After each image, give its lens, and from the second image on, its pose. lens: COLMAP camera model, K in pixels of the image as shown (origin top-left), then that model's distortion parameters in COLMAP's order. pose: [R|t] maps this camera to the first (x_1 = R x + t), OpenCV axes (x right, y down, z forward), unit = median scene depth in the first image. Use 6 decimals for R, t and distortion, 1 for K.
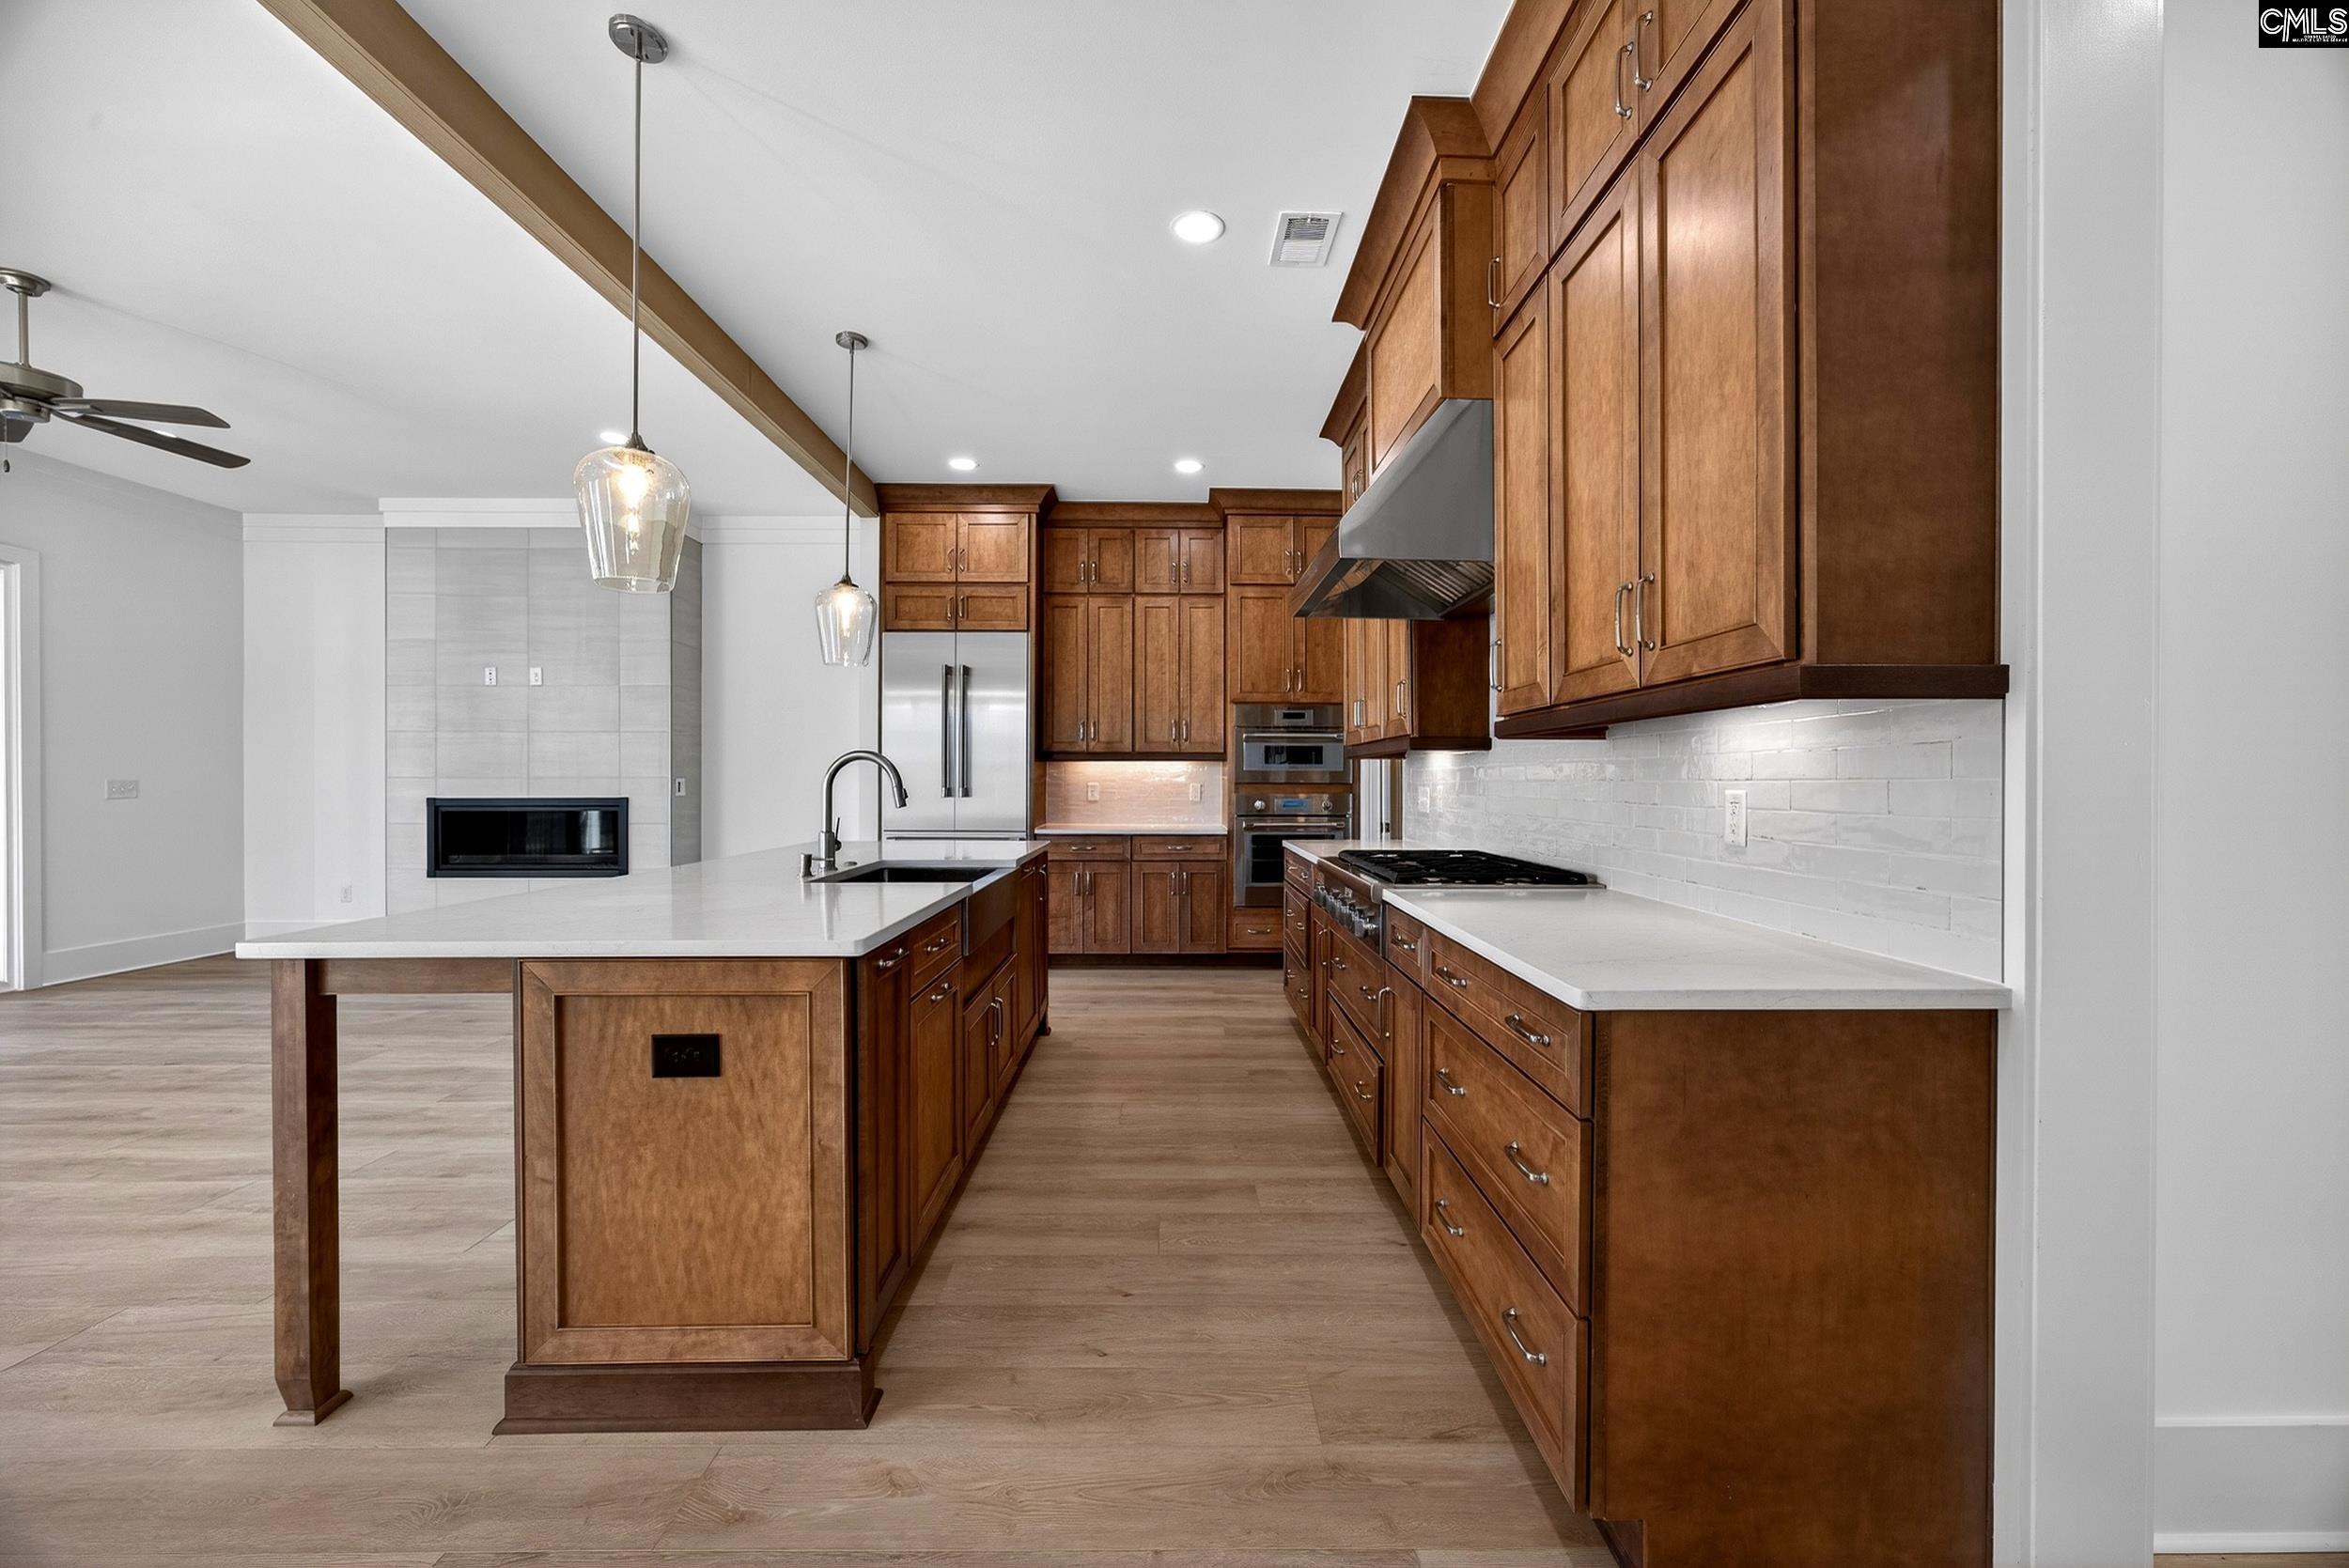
lens RADIAL K [[908.2, 0, 1188.2], [0, 908.2, 785.5], [0, 0, 1]] dist [-0.022629, 0.006365]
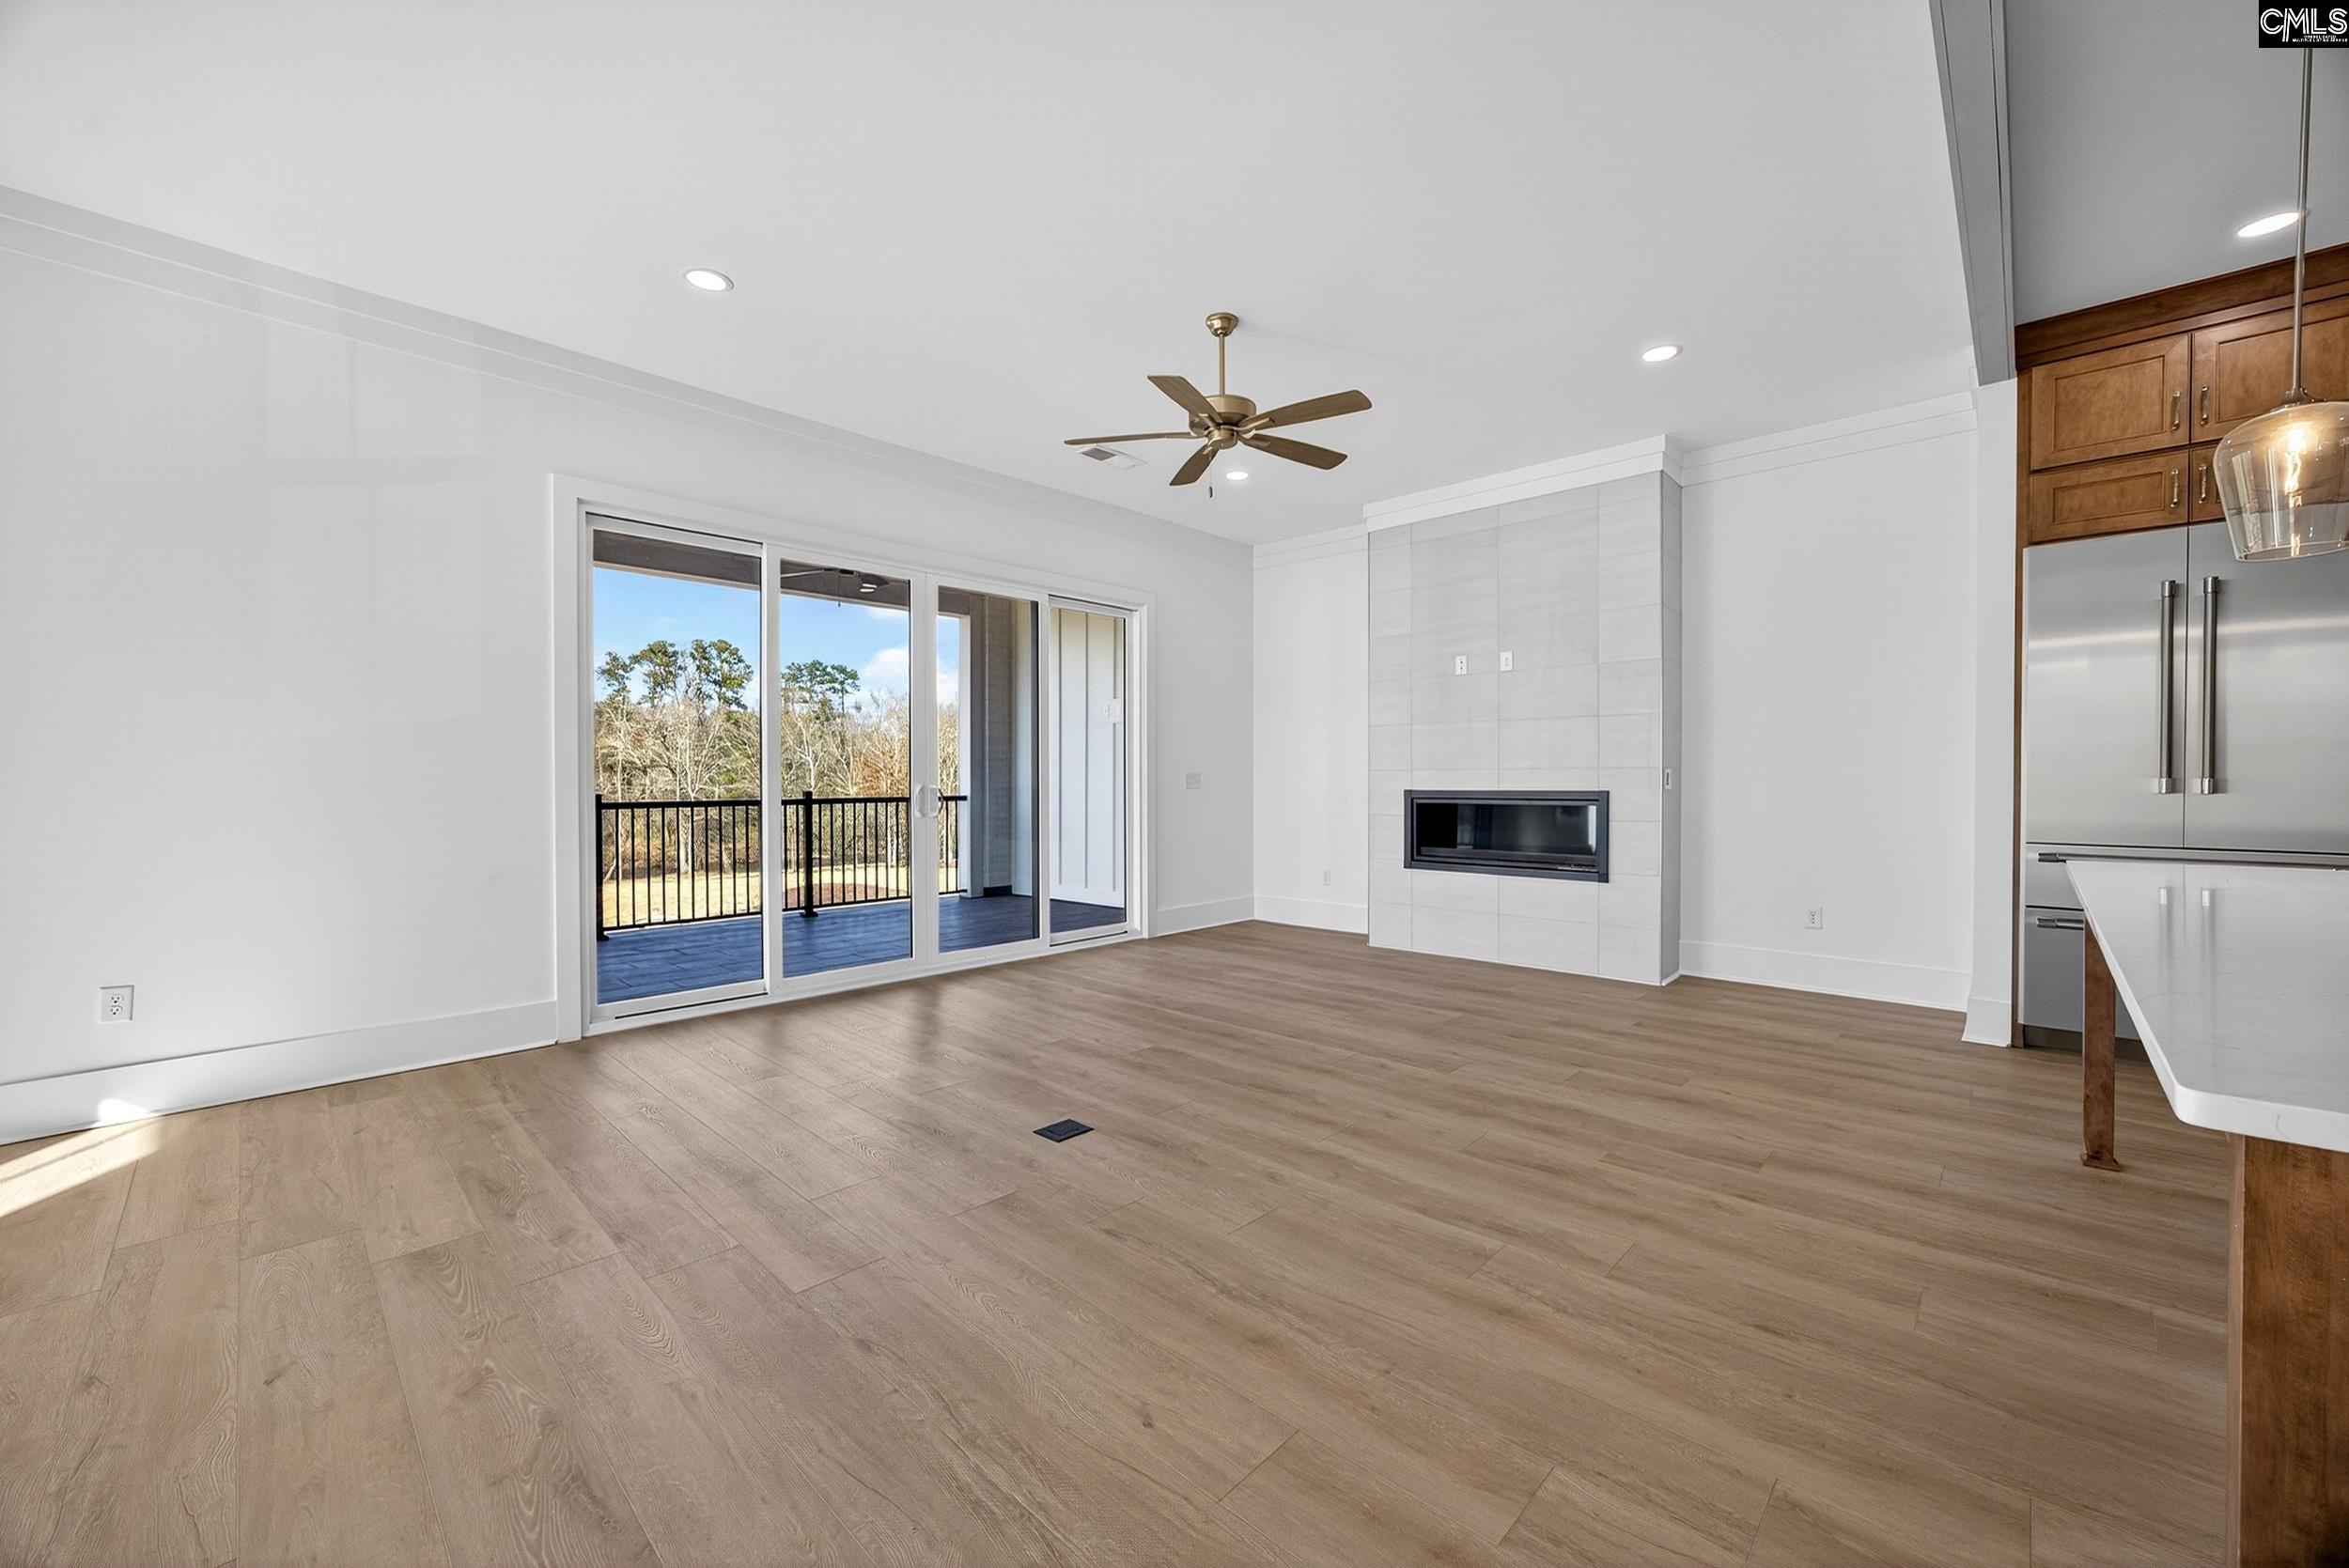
lens RADIAL K [[908.2, 0, 1177.2], [0, 908.2, 788.1], [0, 0, 1]] dist [-0.022629, 0.006365]
pose [[0.711833, 0.005268, -0.702329, -0.335324], [-0.001550, 0.999981, 0.005930, 0.006246], [0.702347, -0.003132, 0.711828, 0.093211]]
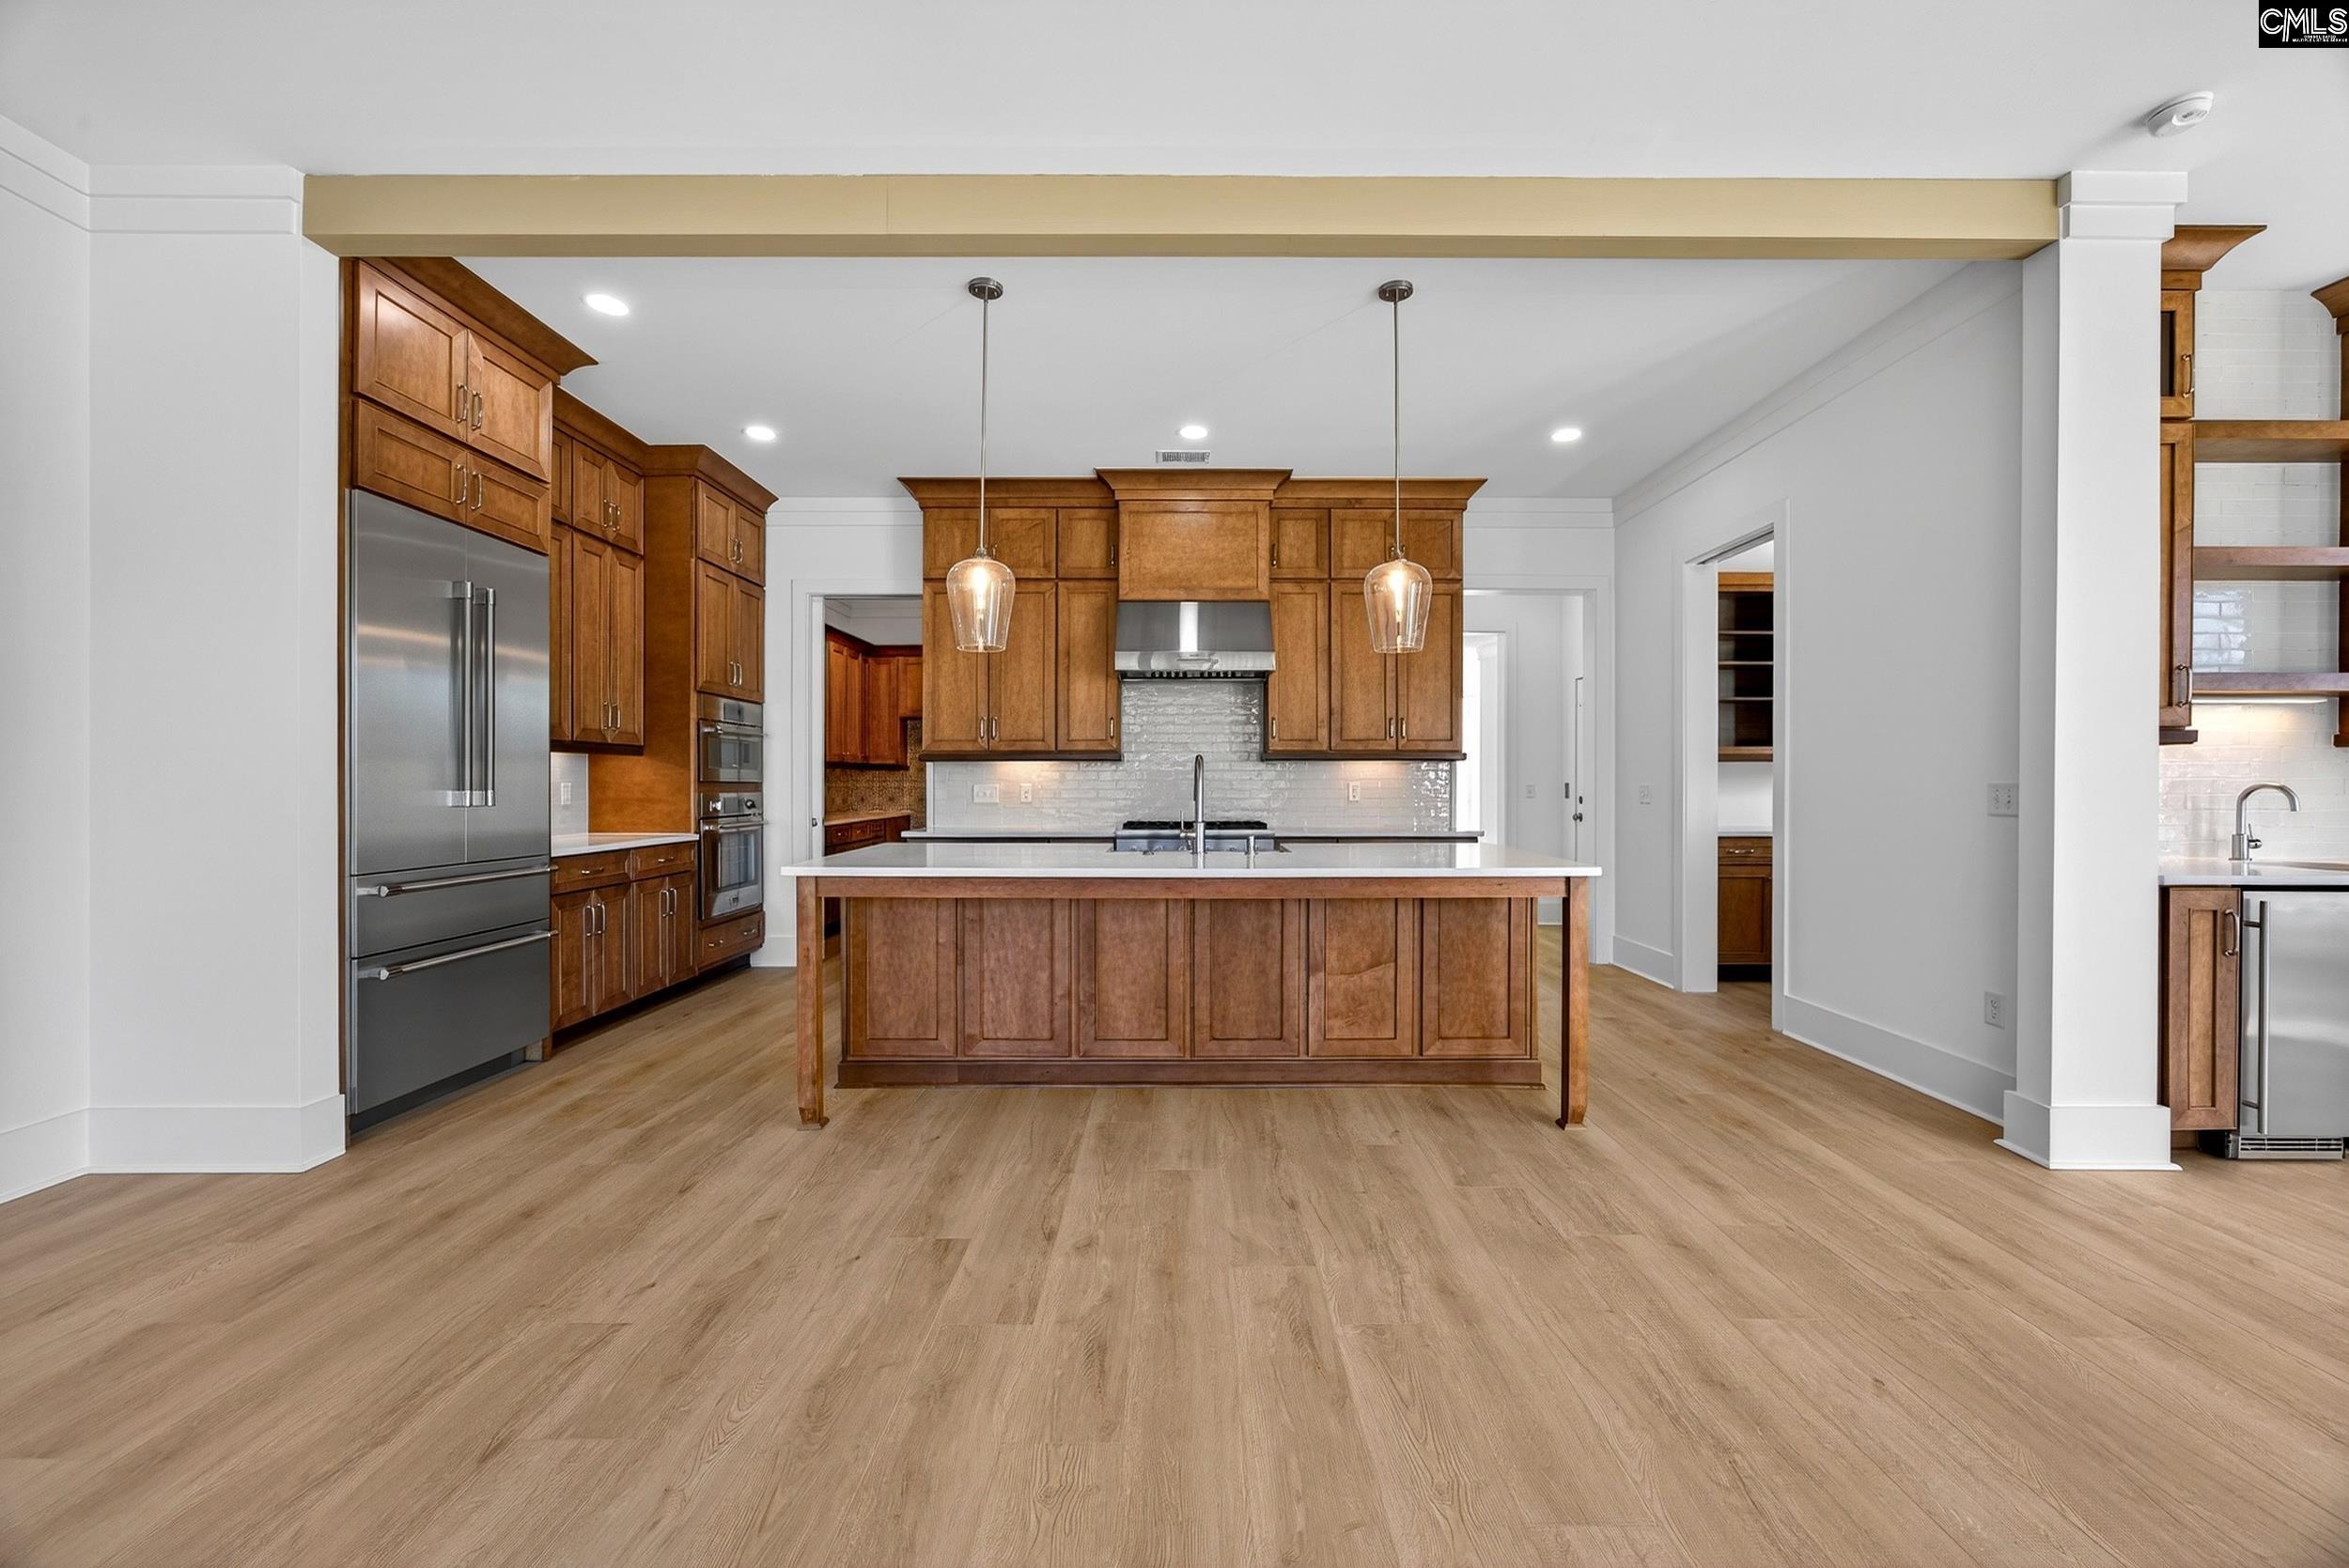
lens RADIAL K [[908.2, 0, 1184.3], [0, 908.2, 789.7], [0, 0, 1]] dist [-0.022629, 0.006365]
pose [[0.014640, -0.011345, 0.999828, -0.883904], [0.005059, 0.999924, 0.011272, -0.003188], [-0.999880, 0.004893, 0.014696, 0.550435]]
